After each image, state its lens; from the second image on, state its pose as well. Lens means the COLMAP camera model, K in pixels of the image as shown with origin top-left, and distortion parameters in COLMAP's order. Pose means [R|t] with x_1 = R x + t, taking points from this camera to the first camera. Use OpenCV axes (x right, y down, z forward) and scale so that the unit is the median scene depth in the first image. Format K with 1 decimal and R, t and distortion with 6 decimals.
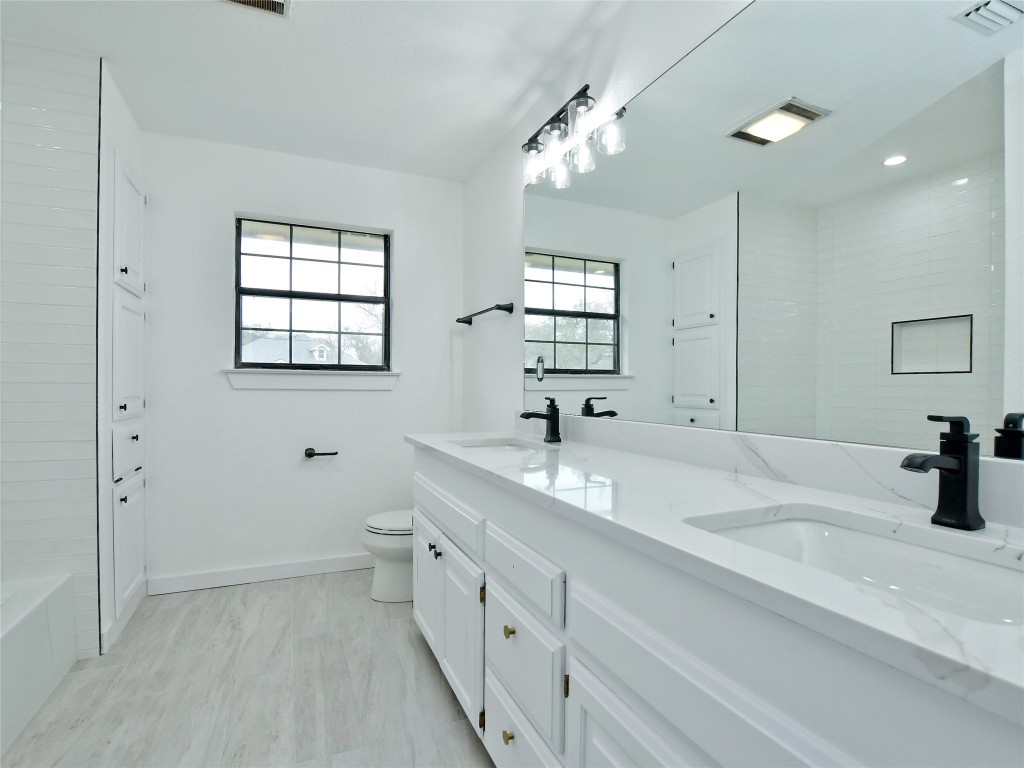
lens RADIAL K [[507.1, 0, 518.8], [0, 507.1, 386.4], [0, 0, 1]] dist [-0.032819, -0.000142]
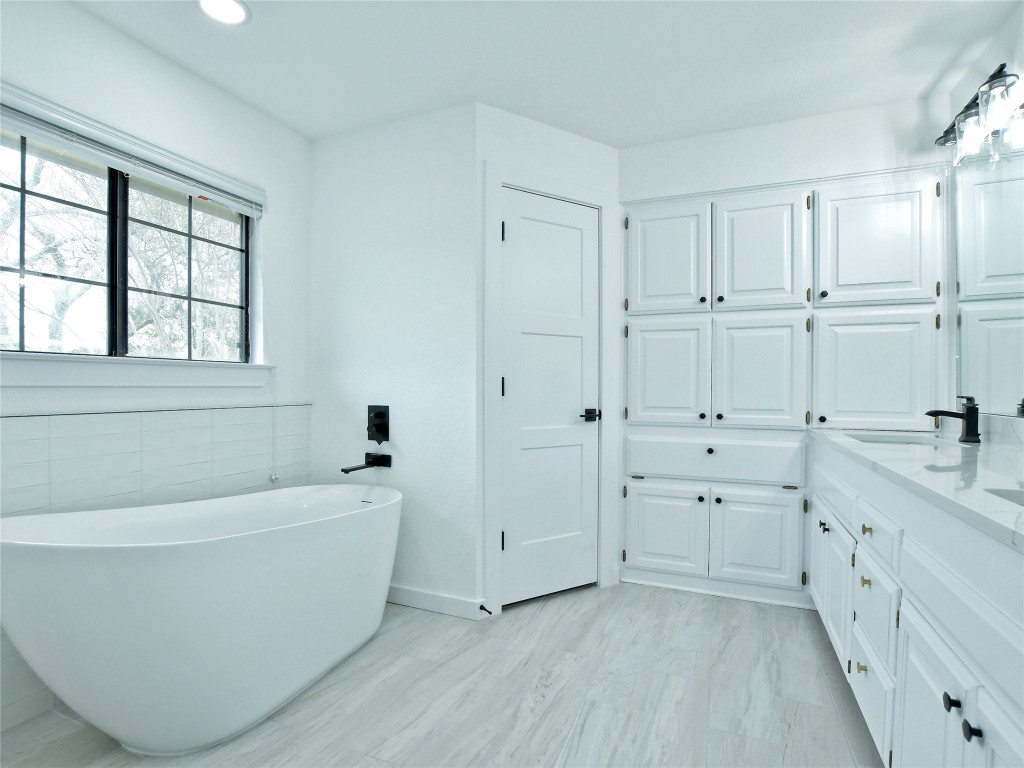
lens RADIAL K [[507.1, 0, 510.3], [0, 507.1, 385.0], [0, 0, 1]] dist [-0.032819, -0.000142]
pose [[0.687398, 0.011454, -0.726190, 0.355161], [-0.008799, 0.999934, 0.007443, 0.005617], [0.726227, 0.001273, 0.687454, -0.635604]]
